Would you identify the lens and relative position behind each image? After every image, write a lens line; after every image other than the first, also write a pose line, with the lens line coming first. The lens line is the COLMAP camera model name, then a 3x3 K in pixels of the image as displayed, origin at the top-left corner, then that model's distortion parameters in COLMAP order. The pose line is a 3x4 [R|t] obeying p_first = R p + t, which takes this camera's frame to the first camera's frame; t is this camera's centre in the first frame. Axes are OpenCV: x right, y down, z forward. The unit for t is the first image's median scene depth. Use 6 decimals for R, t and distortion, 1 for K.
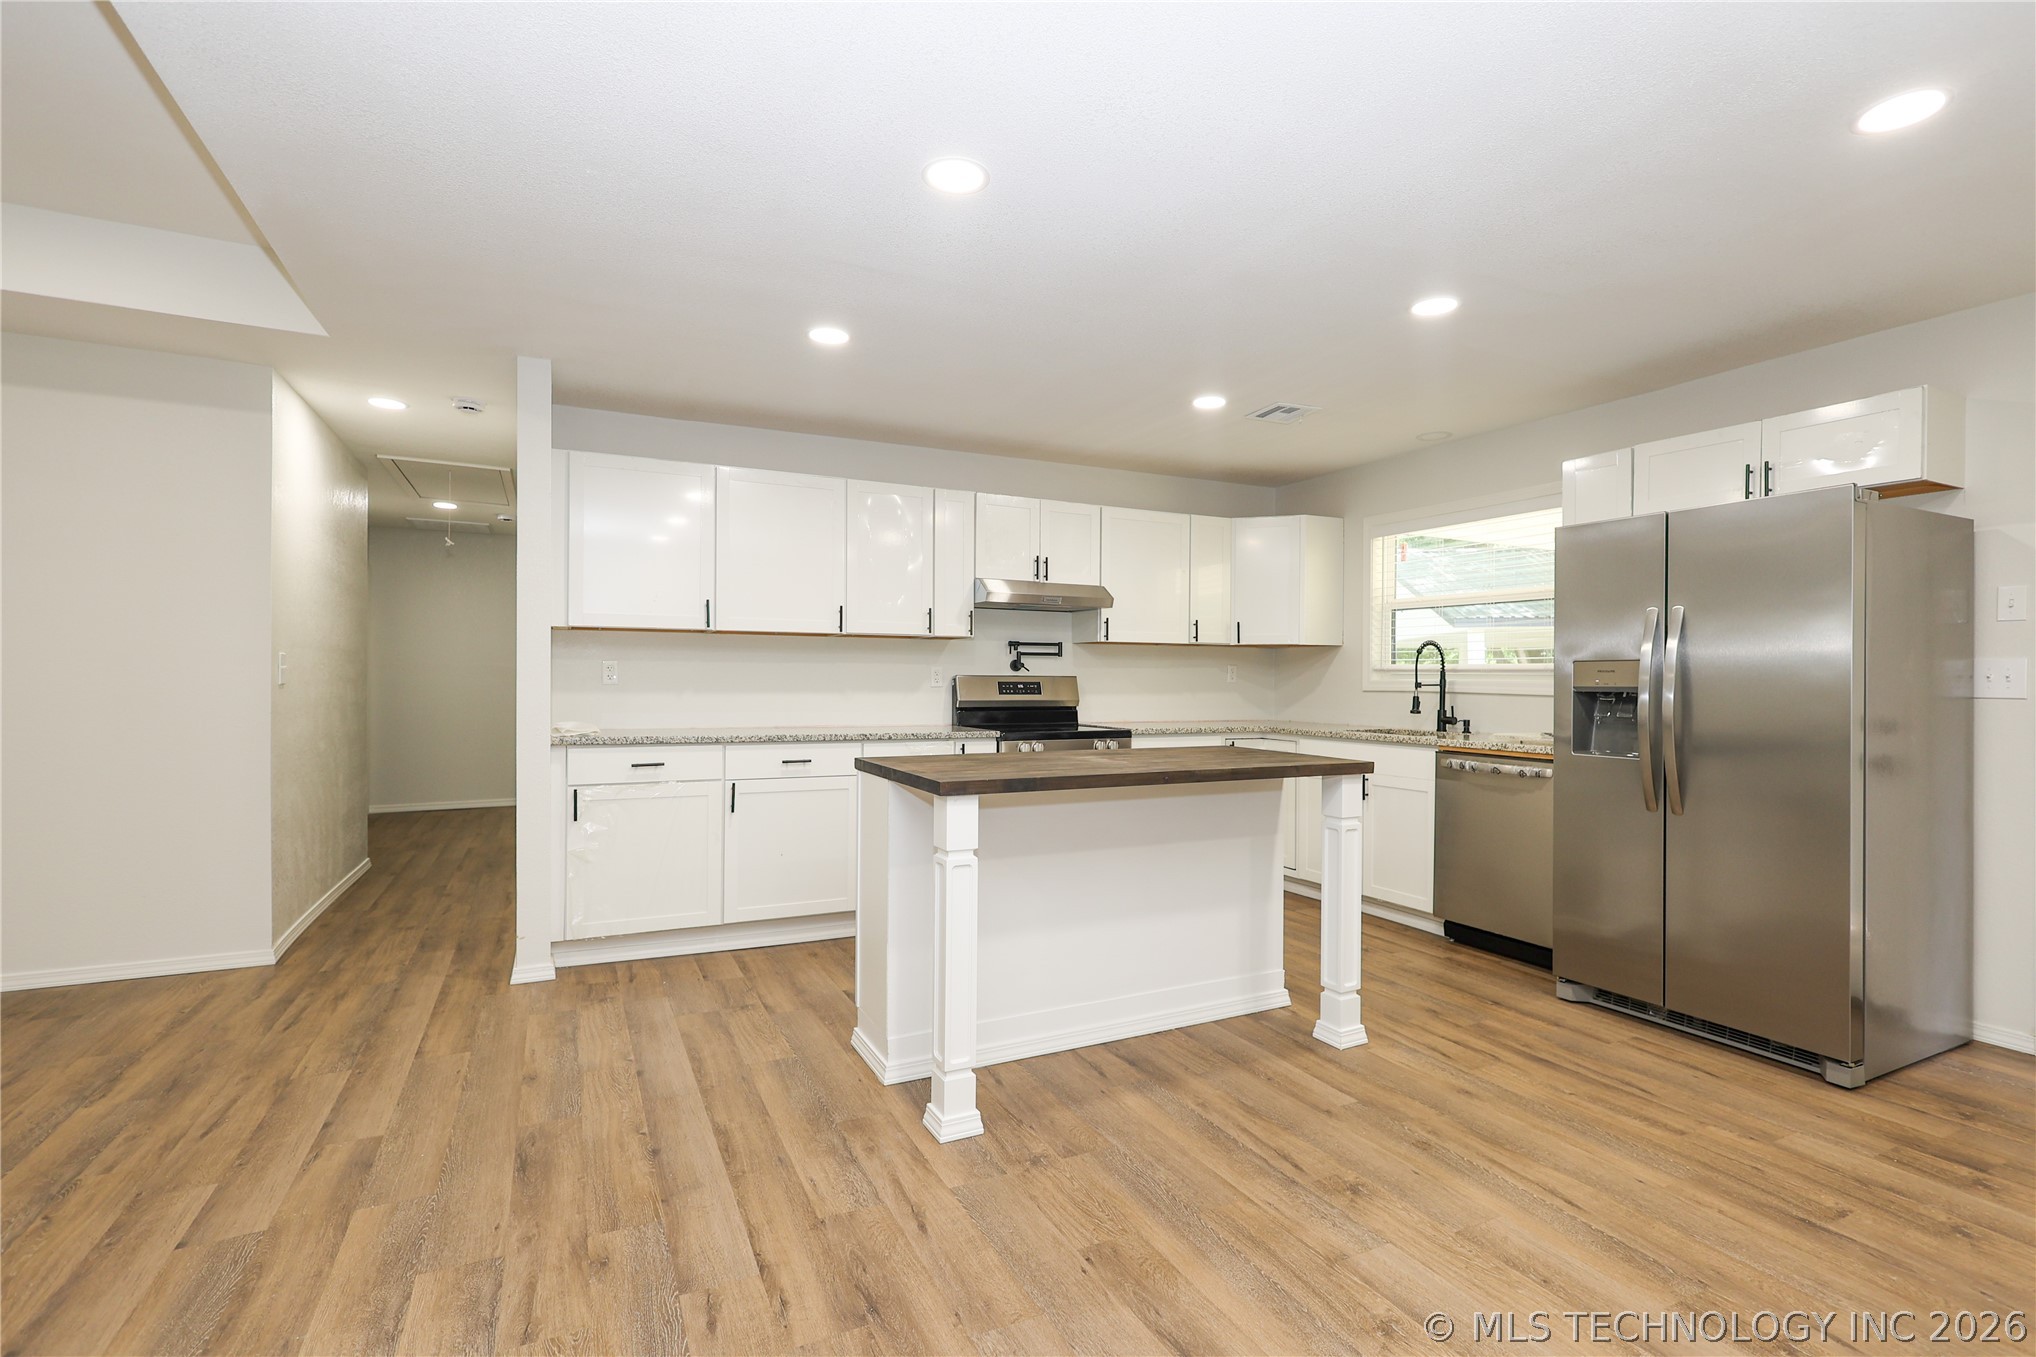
lens RADIAL K [[928.0, 0, 1021.4], [0, 928.0, 678.0], [0, 0, 1]] dist [-0.000249, 0.000157]
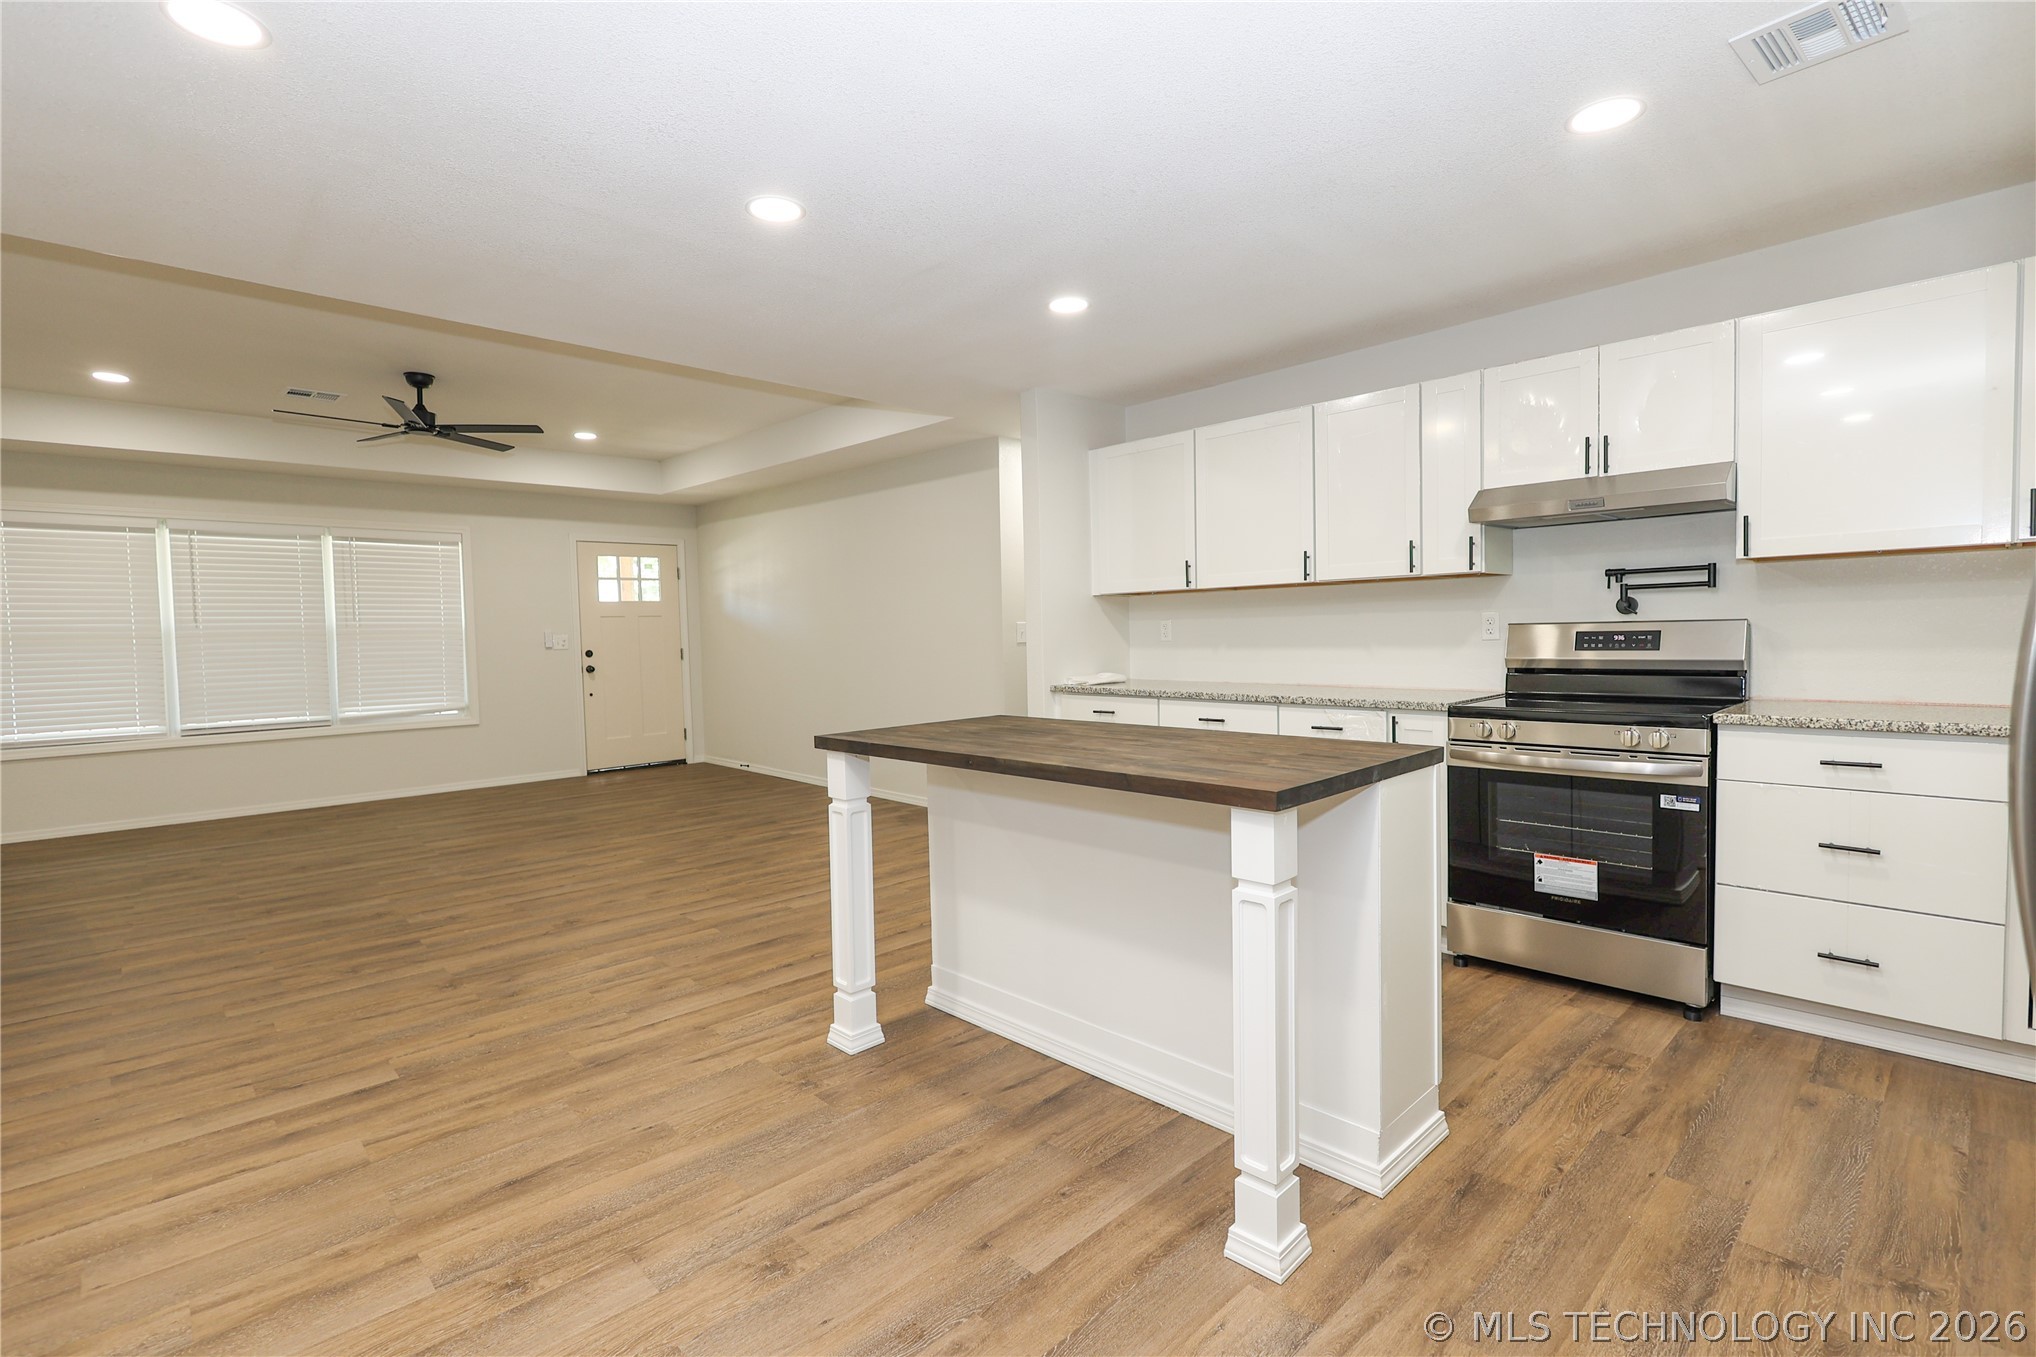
lens RADIAL K [[928.0, 0, 1021.4], [0, 928.0, 678.0], [0, 0, 1]] dist [-0.000249, 0.000157]
pose [[0.309673, 0.035887, -0.950166, 0.956409], [0.026538, 0.998572, 0.046364, -0.008434], [0.950473, -0.039573, 0.308278, 0.776289]]
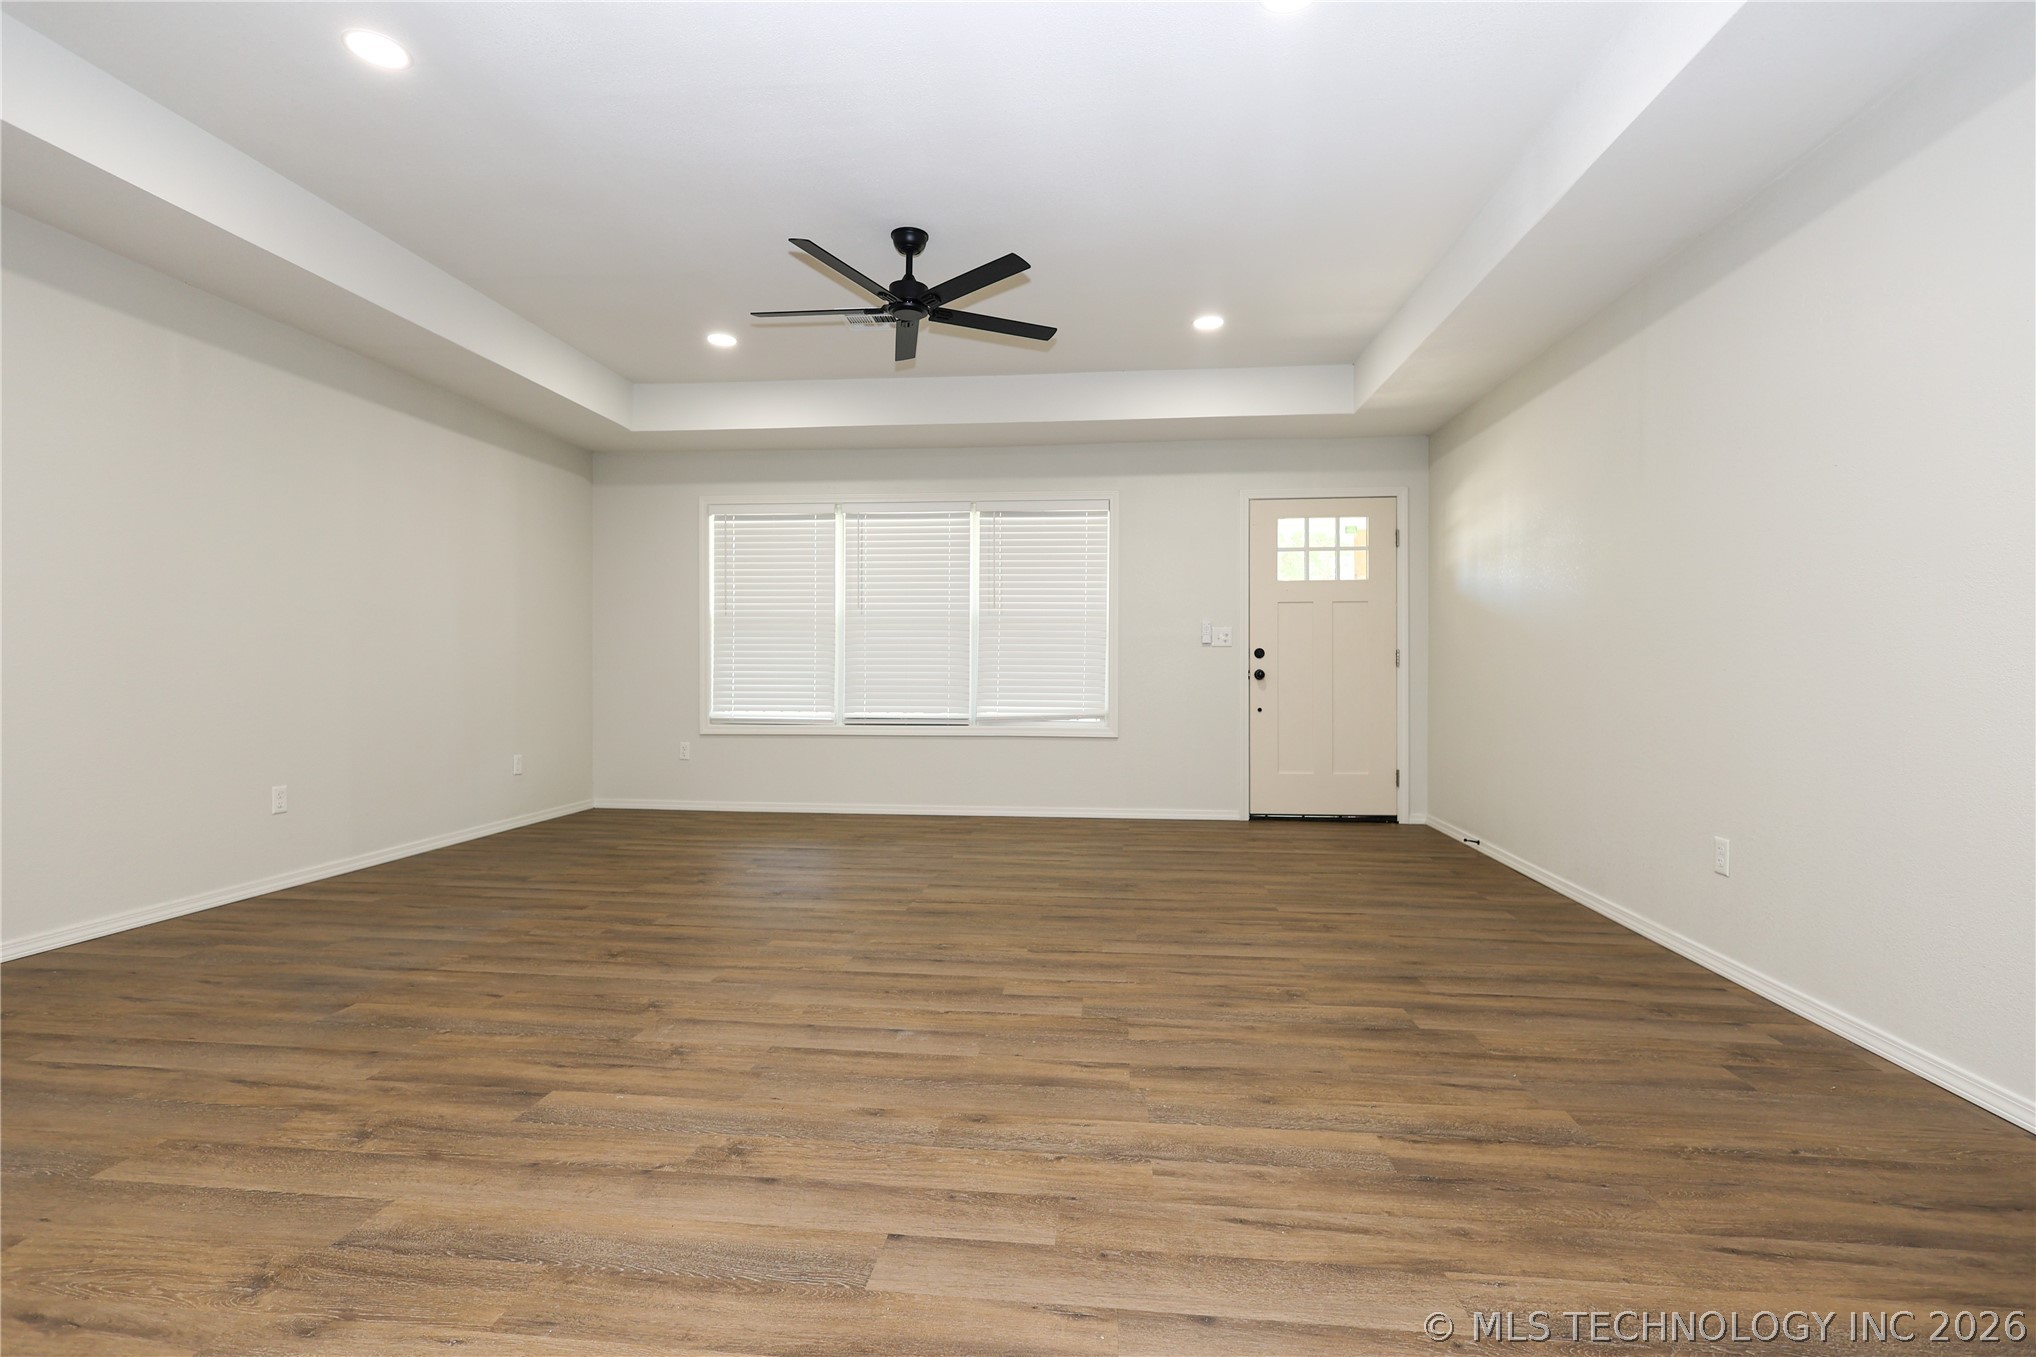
lens RADIAL K [[940.4, 0, 1017.5], [0, 940.4, 673.3], [0, 0, 1]] dist [0.000349, 0.000162]
pose [[-0.537623, -0.006315, -0.843162, -0.176947], [-0.000559, 0.999974, -0.007133, 0.079512], [0.843185, -0.003364, -0.537613, 1.087311]]
